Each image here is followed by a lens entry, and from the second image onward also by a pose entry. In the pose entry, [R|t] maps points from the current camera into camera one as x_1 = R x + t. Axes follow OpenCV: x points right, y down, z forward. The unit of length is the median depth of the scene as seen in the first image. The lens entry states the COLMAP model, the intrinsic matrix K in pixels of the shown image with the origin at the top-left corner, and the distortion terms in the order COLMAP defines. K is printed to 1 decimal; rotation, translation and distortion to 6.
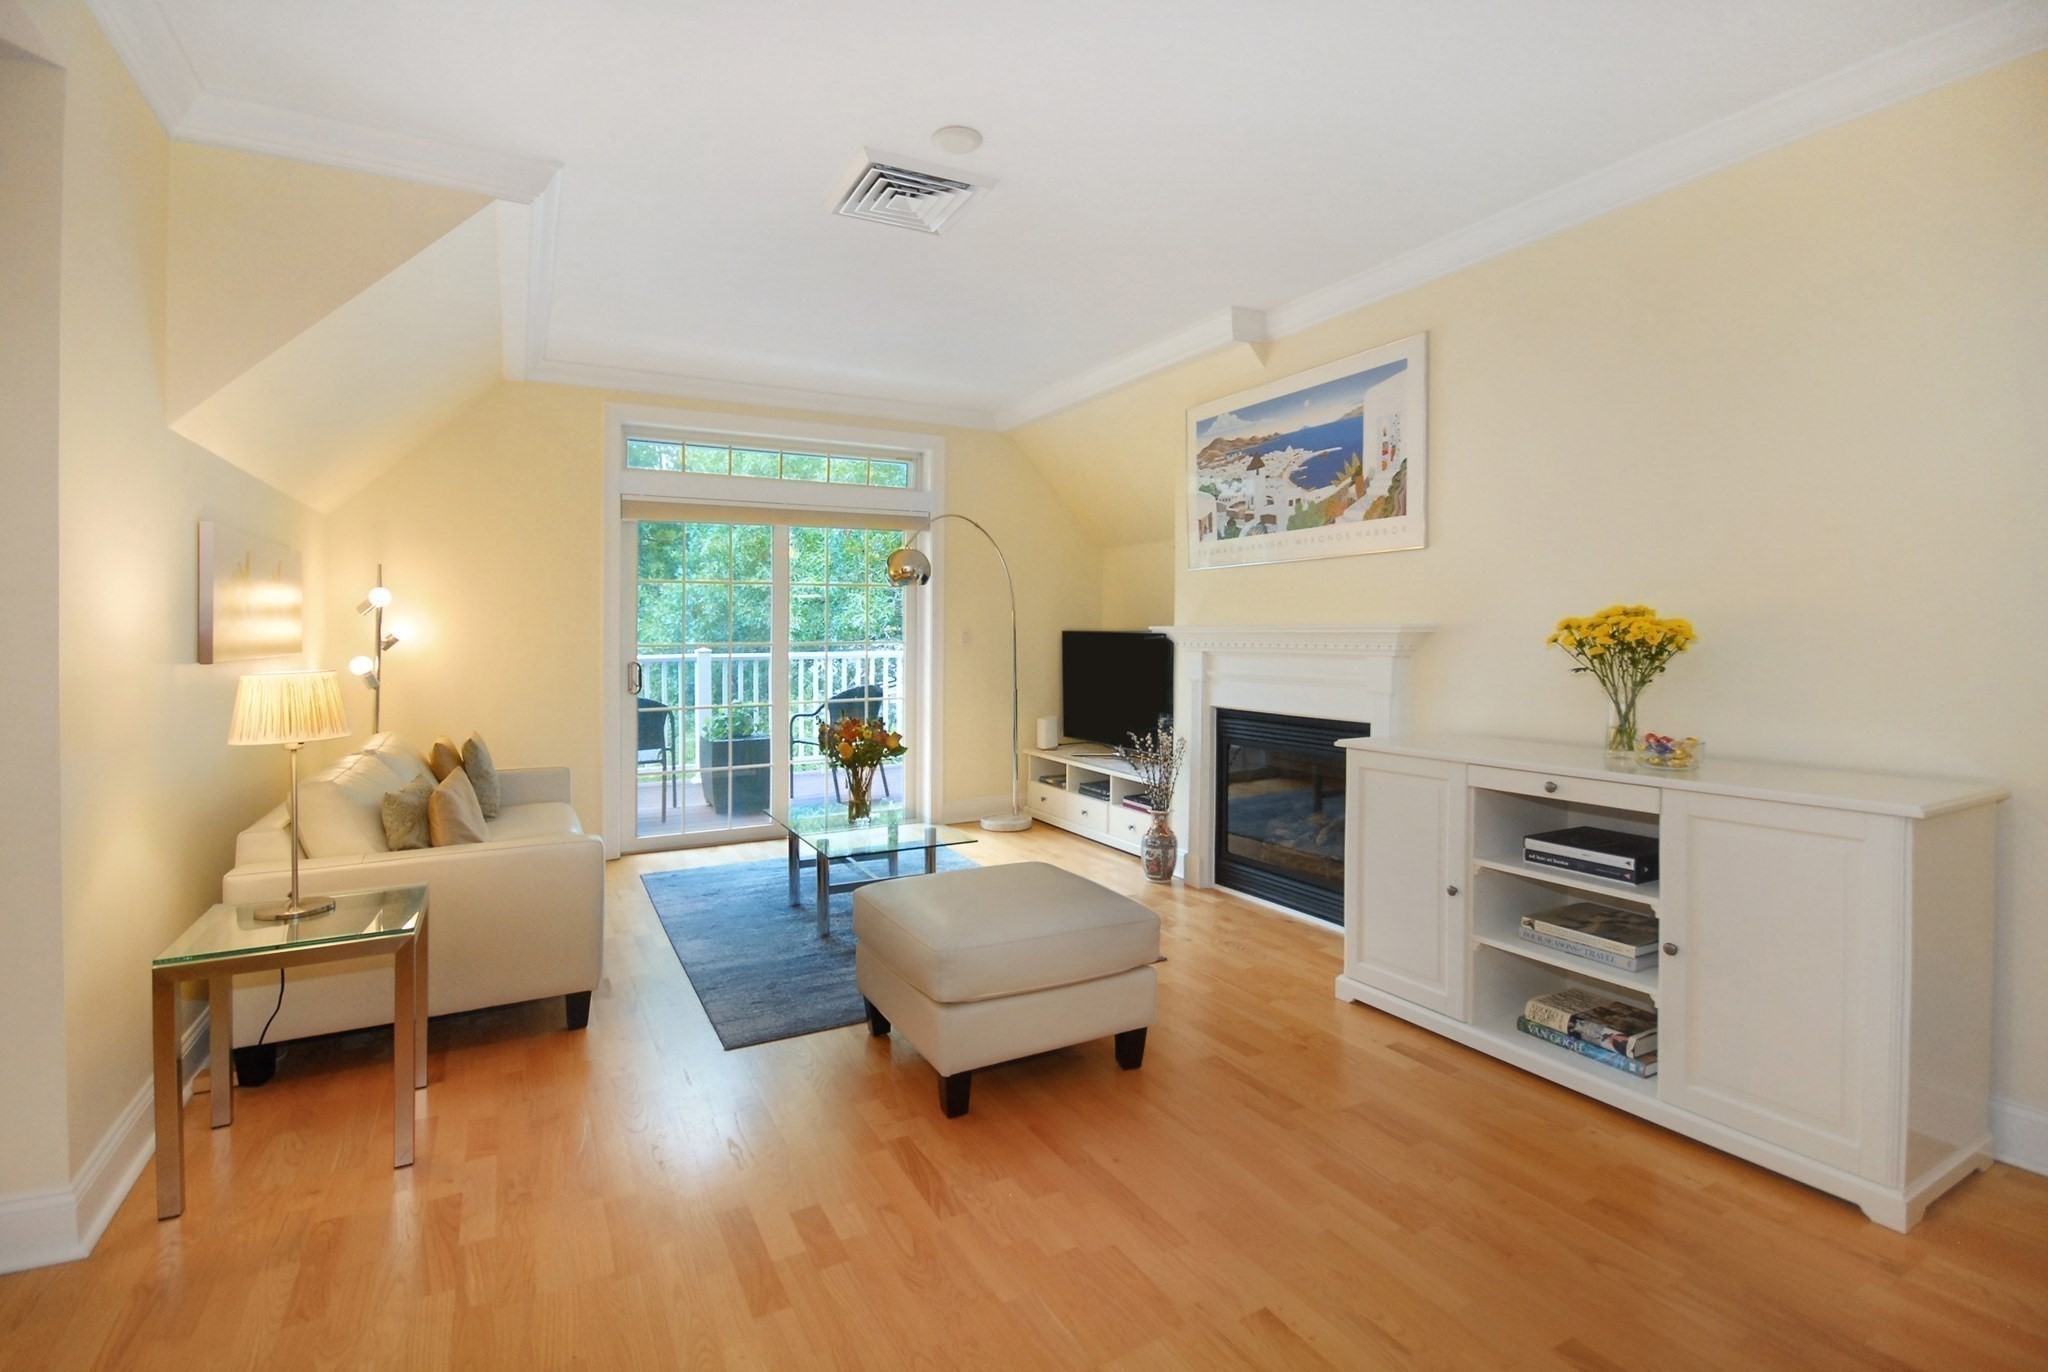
lens RADIAL K [[923.6, 0, 993.3], [0, 923.6, 654.9], [0, 0, 1]] dist [-0.007272, -0.003601]
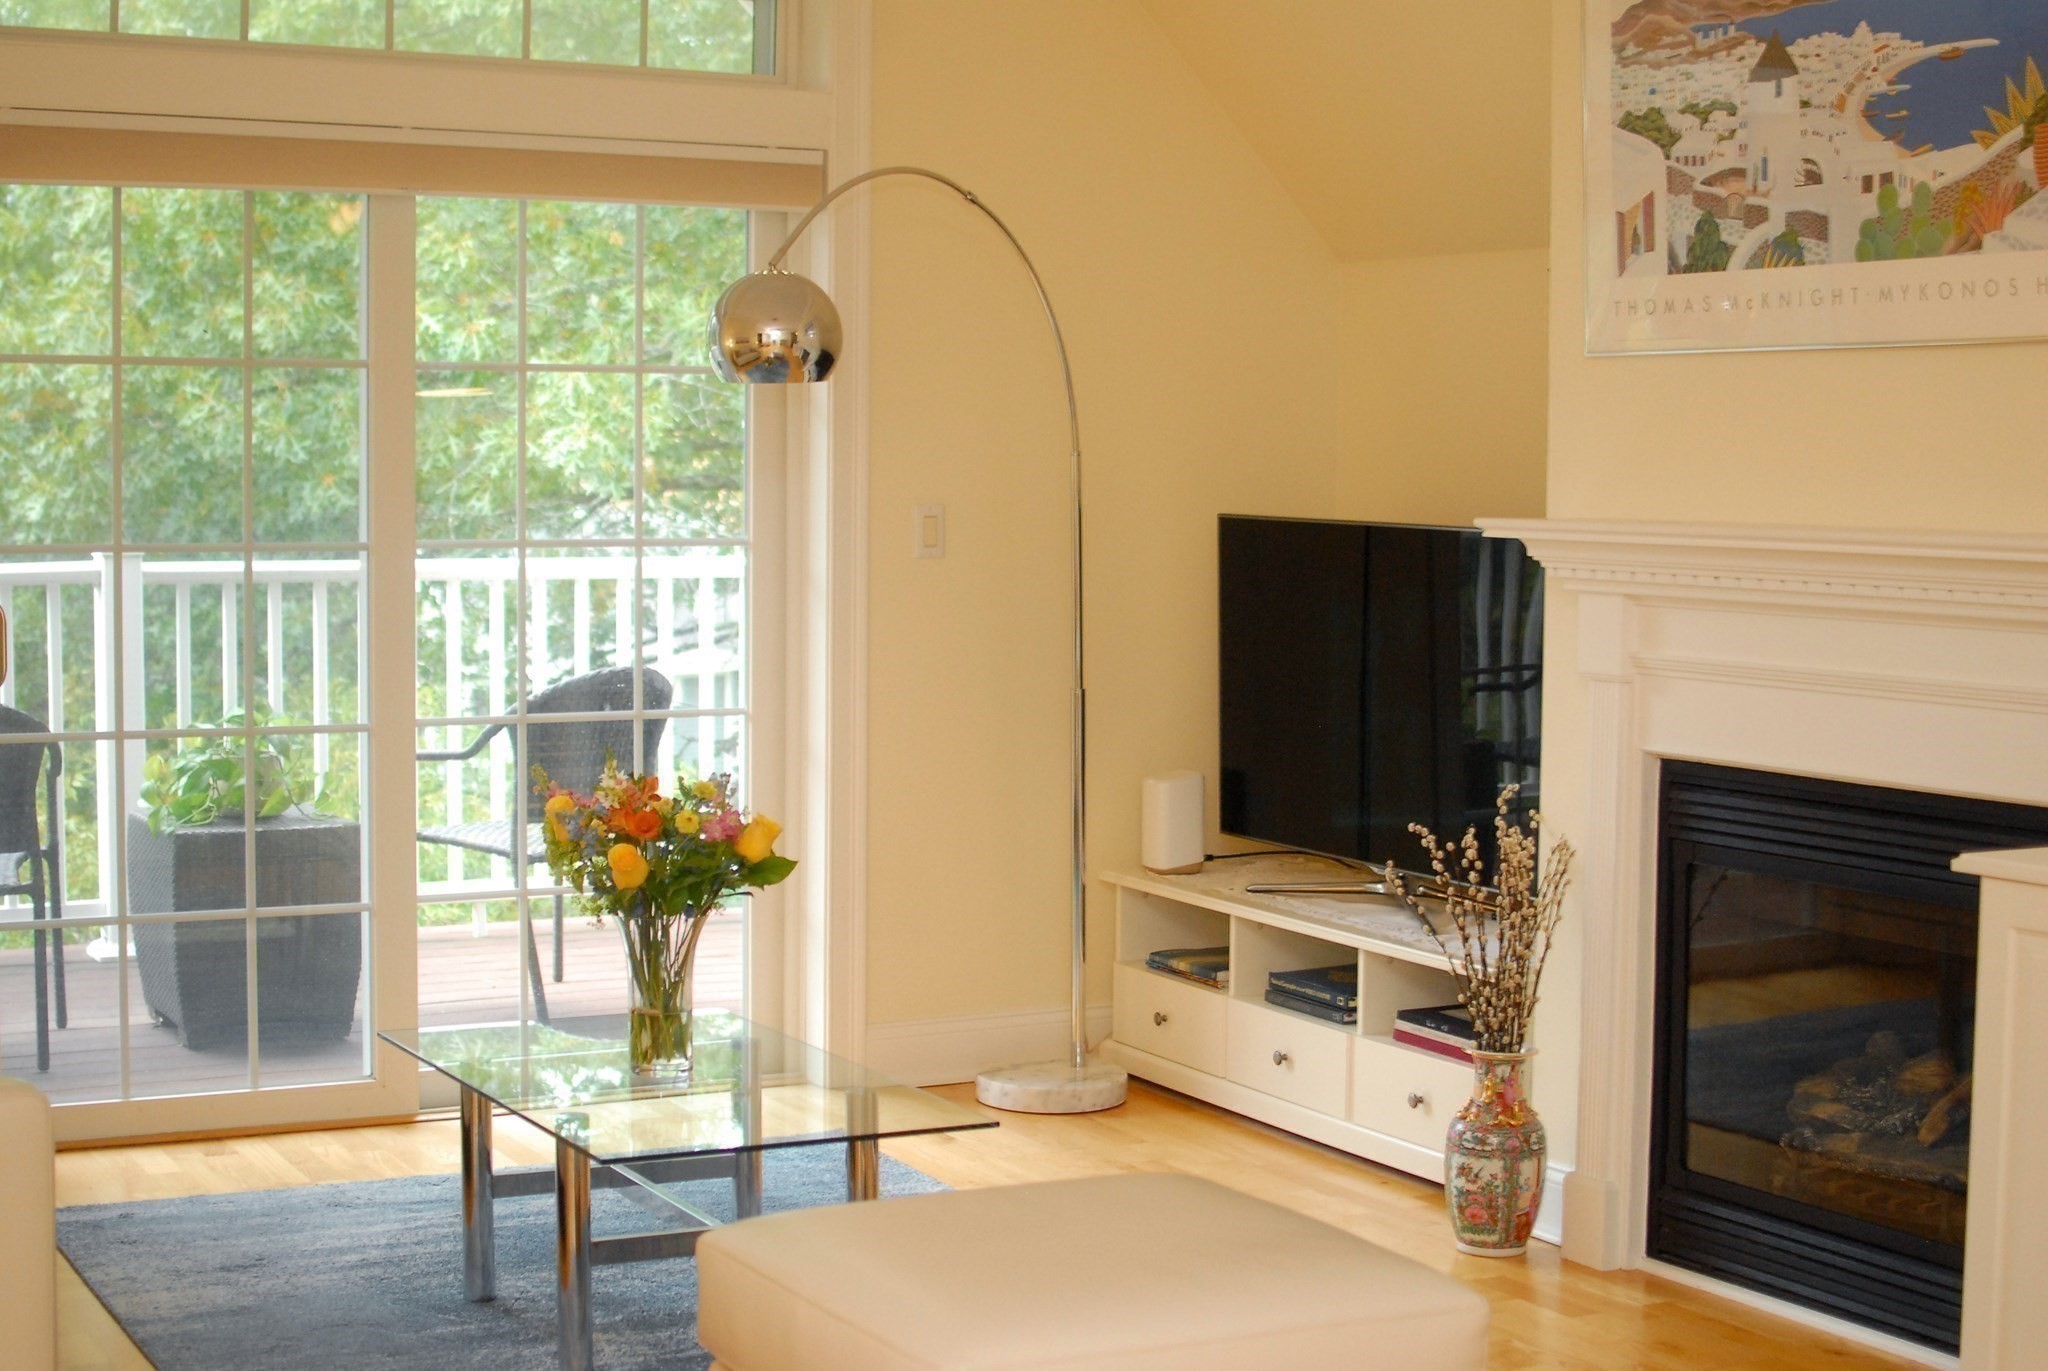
lens RADIAL K [[3152.6, 0, 1029.0], [0, 3152.6, 688.3], [0, 0, 1]] dist [-0.178297, 0.000000]
pose [[0.999889, 0.007221, 0.013067, -0.012743], [-0.007835, 0.998840, 0.047515, -0.024388], [-0.012709, -0.047612, 0.998785, -0.186434]]
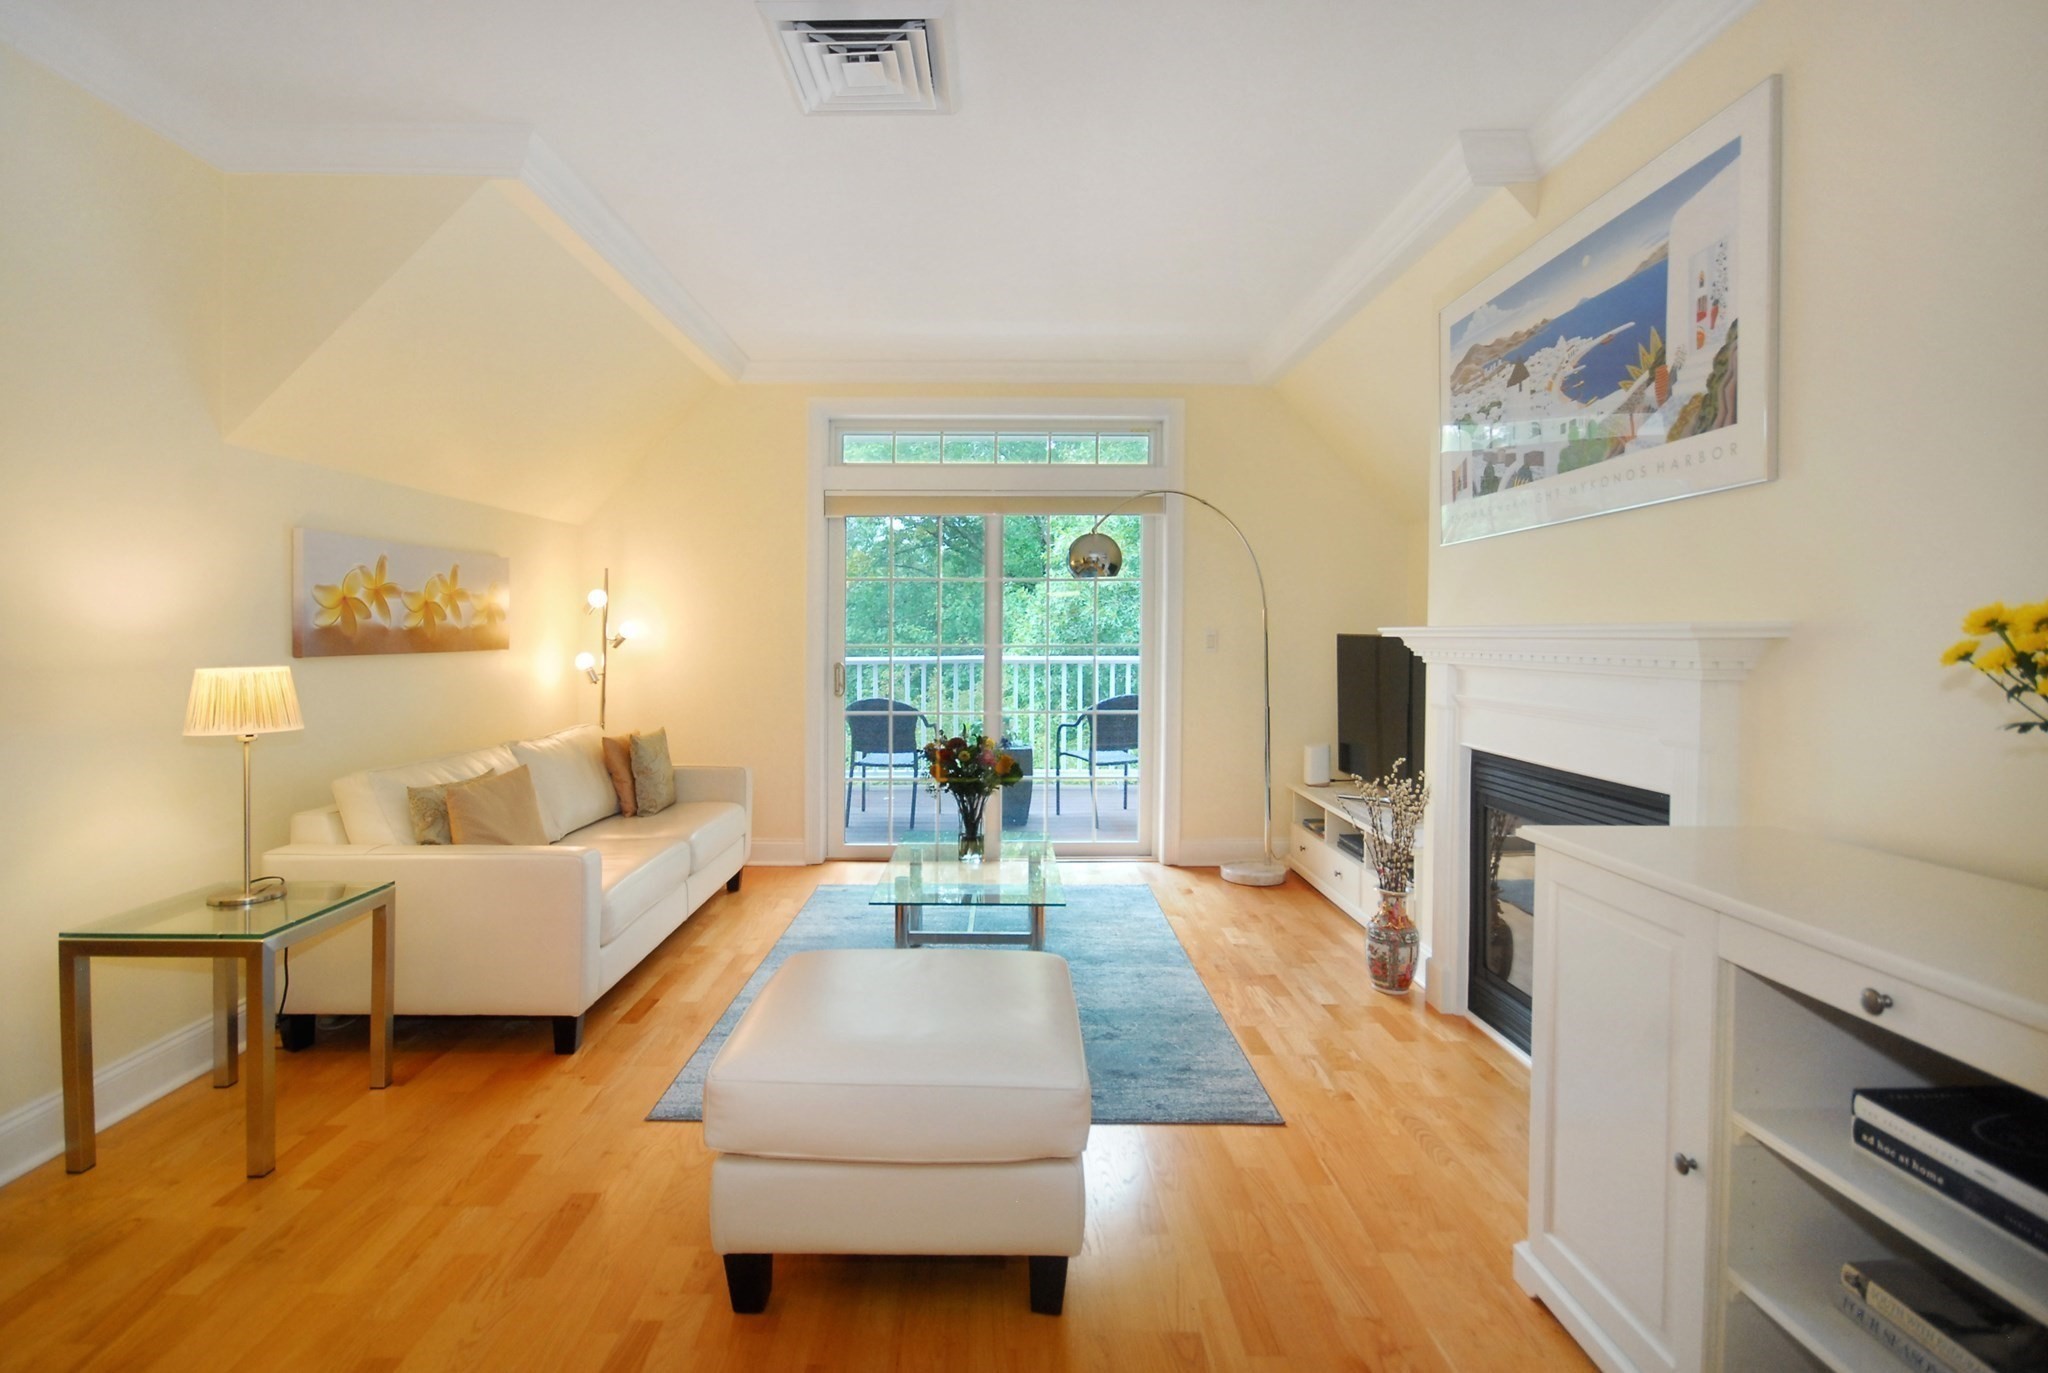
lens RADIAL K [[923.6, 0, 1008.9], [0, 923.6, 662.5], [0, 0, 1]] dist [-0.007272, -0.003601]
pose [[0.889178, 0.019094, -0.457163, 0.269719], [-0.017733, 0.999816, 0.007270, -0.004917], [0.457218, 0.001643, 0.889353, 0.272006]]
